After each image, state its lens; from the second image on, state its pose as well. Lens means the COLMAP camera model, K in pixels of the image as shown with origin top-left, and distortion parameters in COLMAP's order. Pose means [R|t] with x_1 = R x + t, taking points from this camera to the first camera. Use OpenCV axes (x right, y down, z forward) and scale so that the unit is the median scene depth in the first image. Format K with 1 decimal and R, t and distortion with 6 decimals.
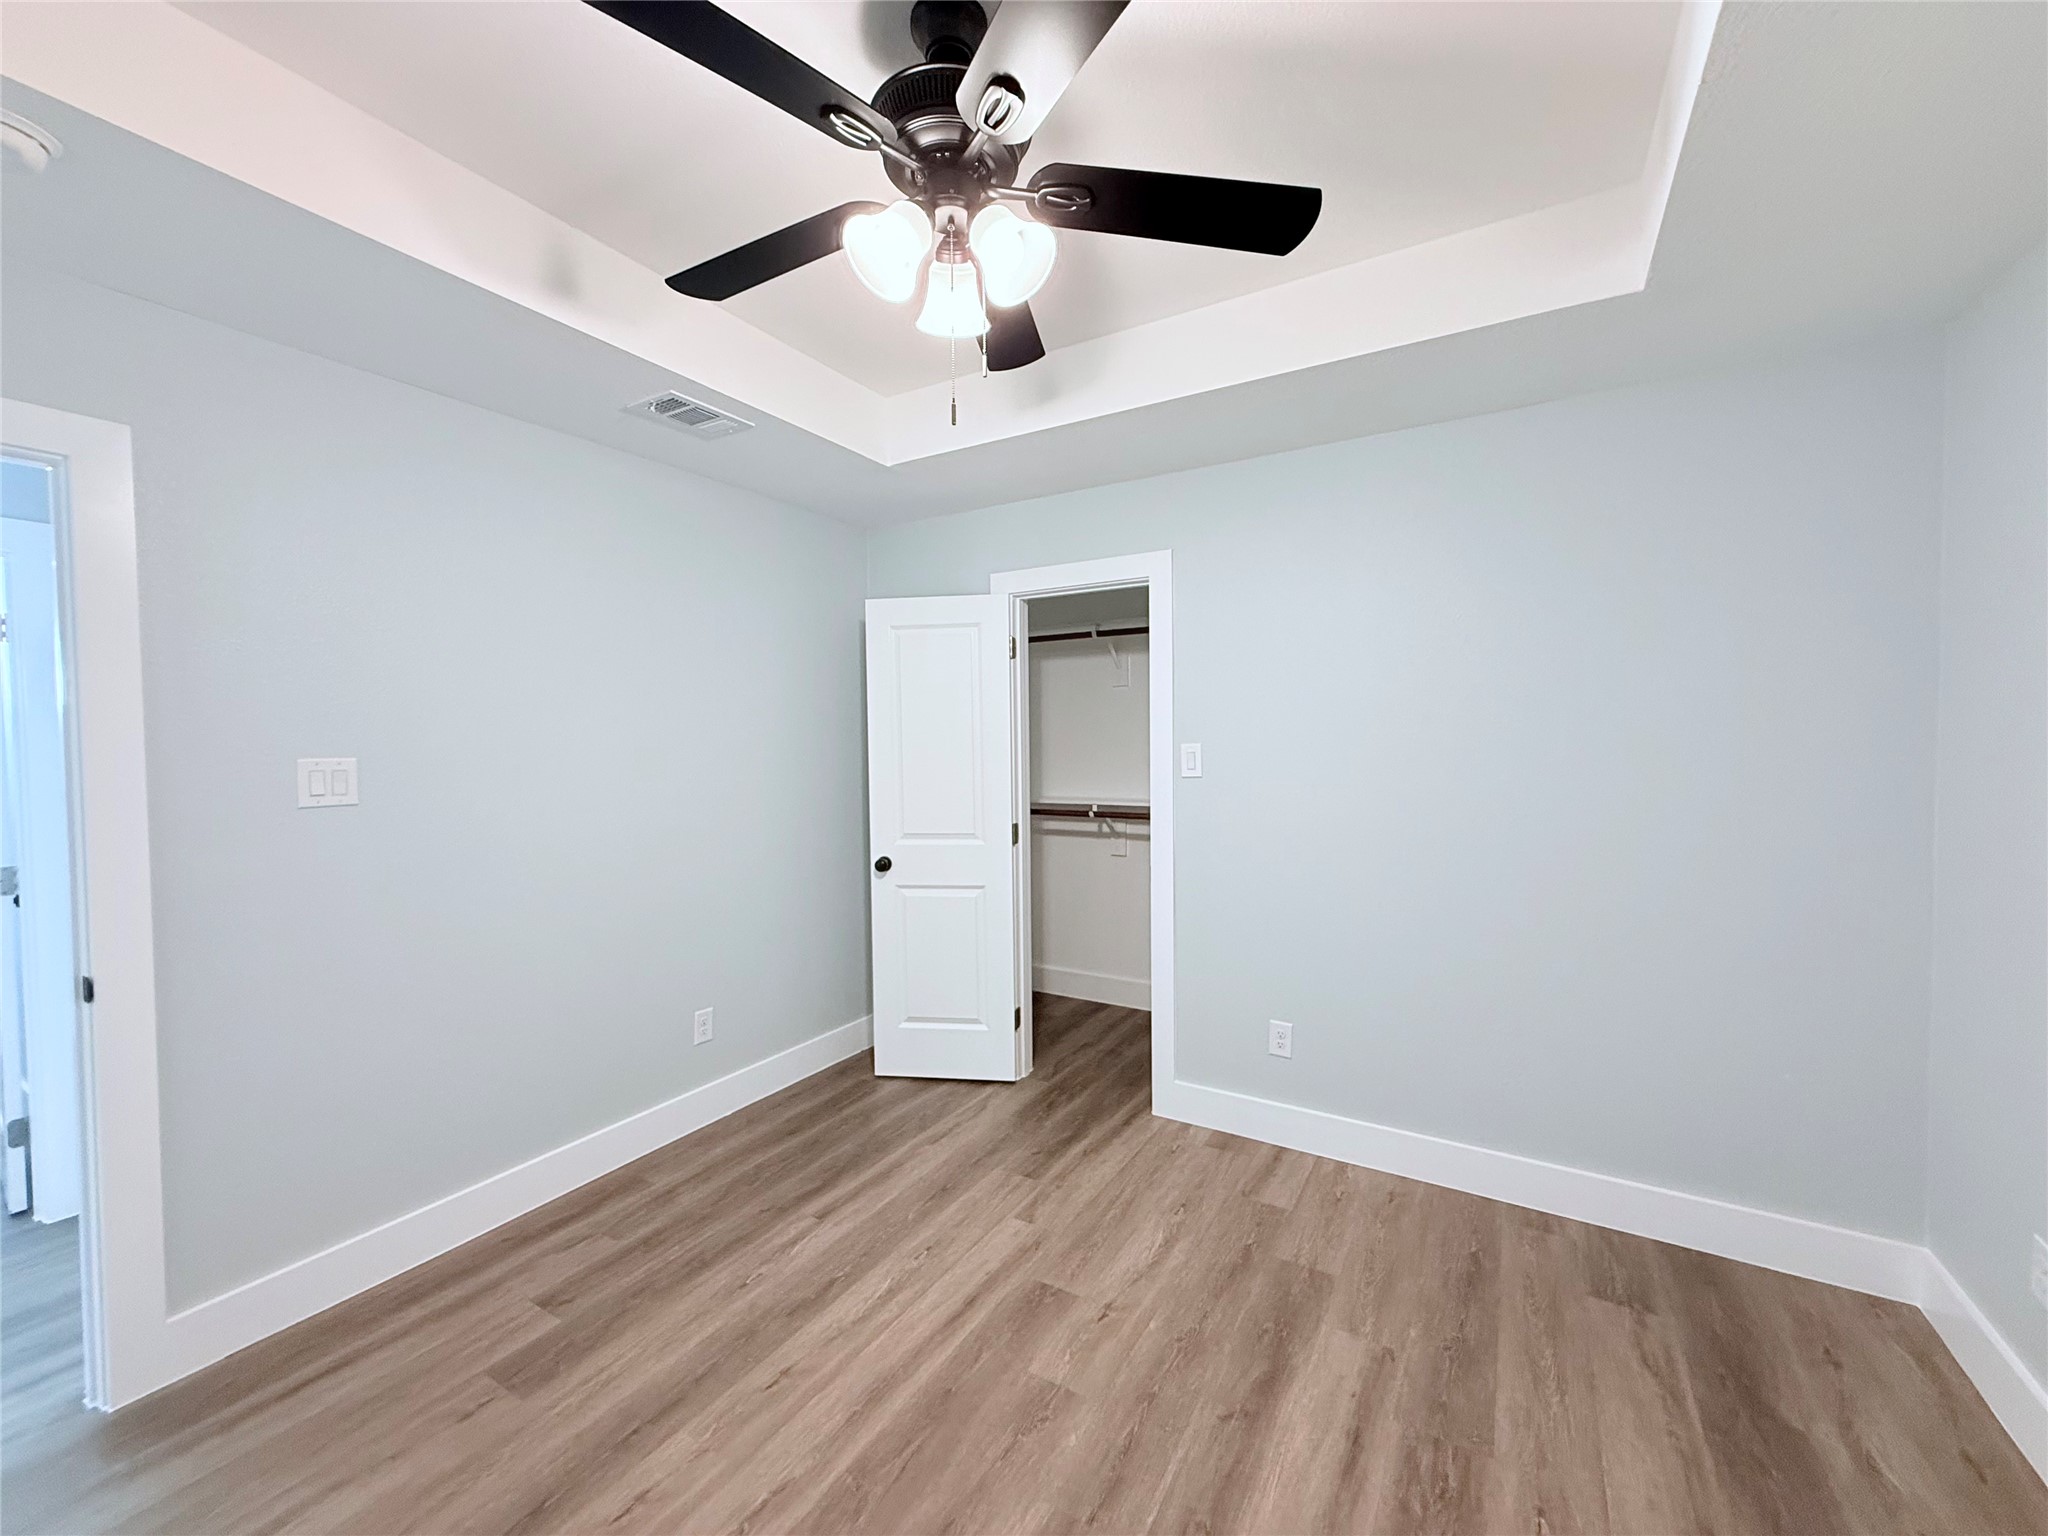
lens RADIAL K [[814.4, 0, 1024.0], [0, 814.4, 768.0], [0, 0, 1]] dist [-0.000880, -0.000053]
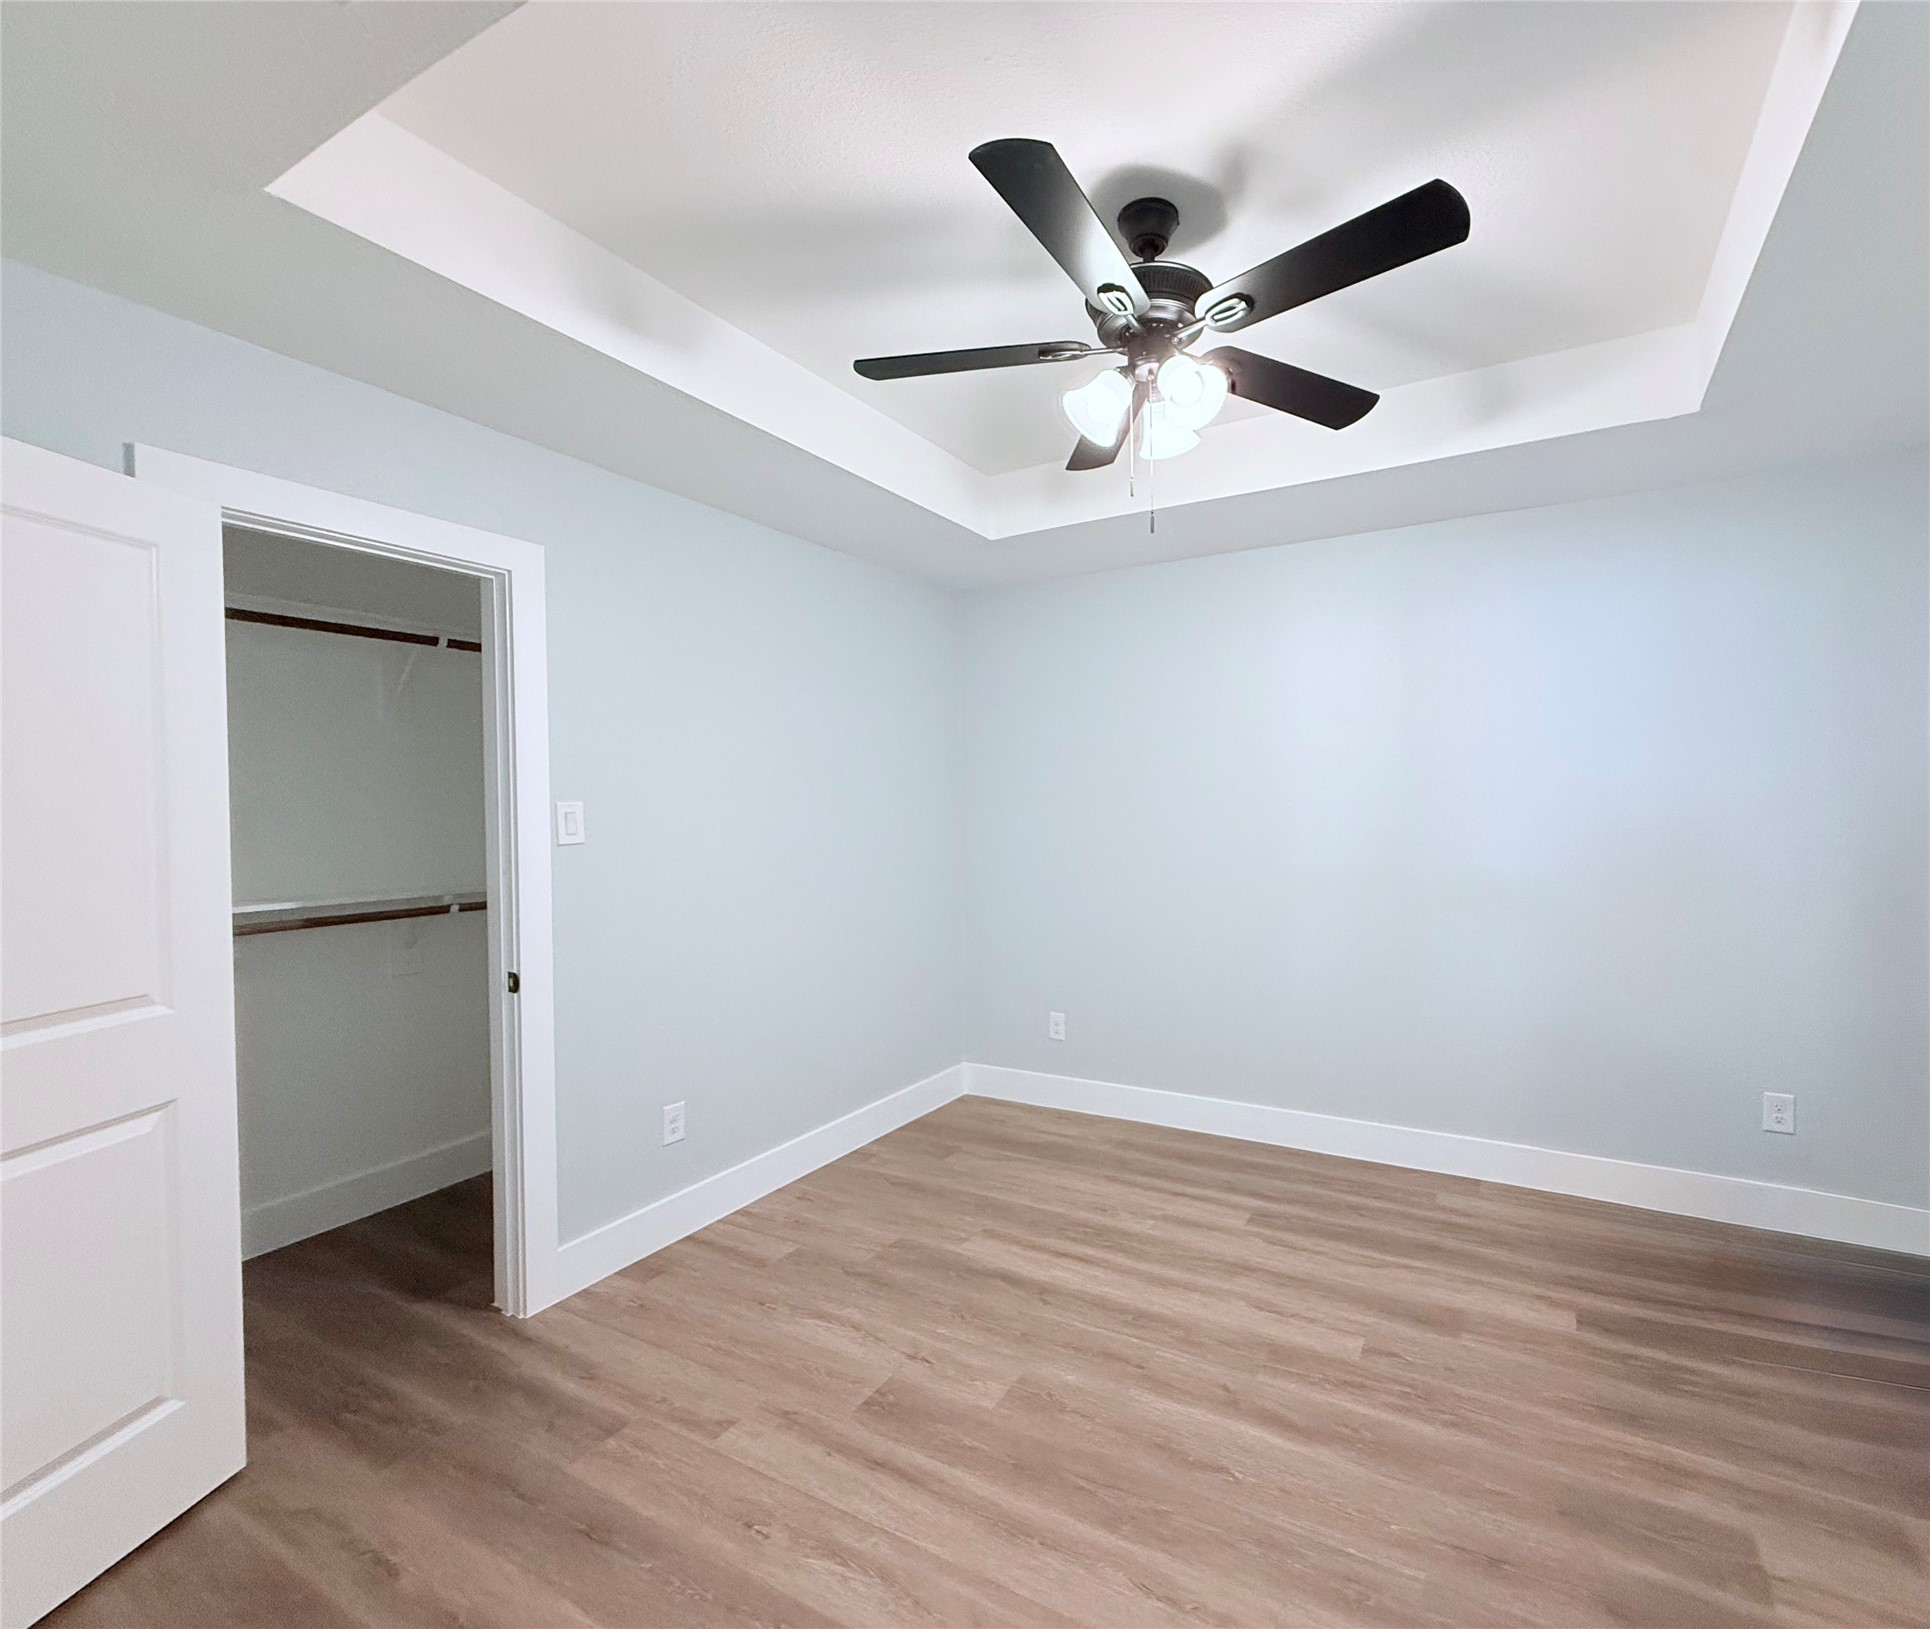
lens RADIAL K [[1010.9, 0, 965.0], [0, 1010.9, 814.5], [0, 0, 1]] dist [-0.000033, 0.000177]
pose [[-0.062679, 0.005311, 0.998020, -1.131523], [0.045123, 0.998978, -0.002483, 0.002527], [-0.997013, 0.044878, -0.062854, 0.973715]]
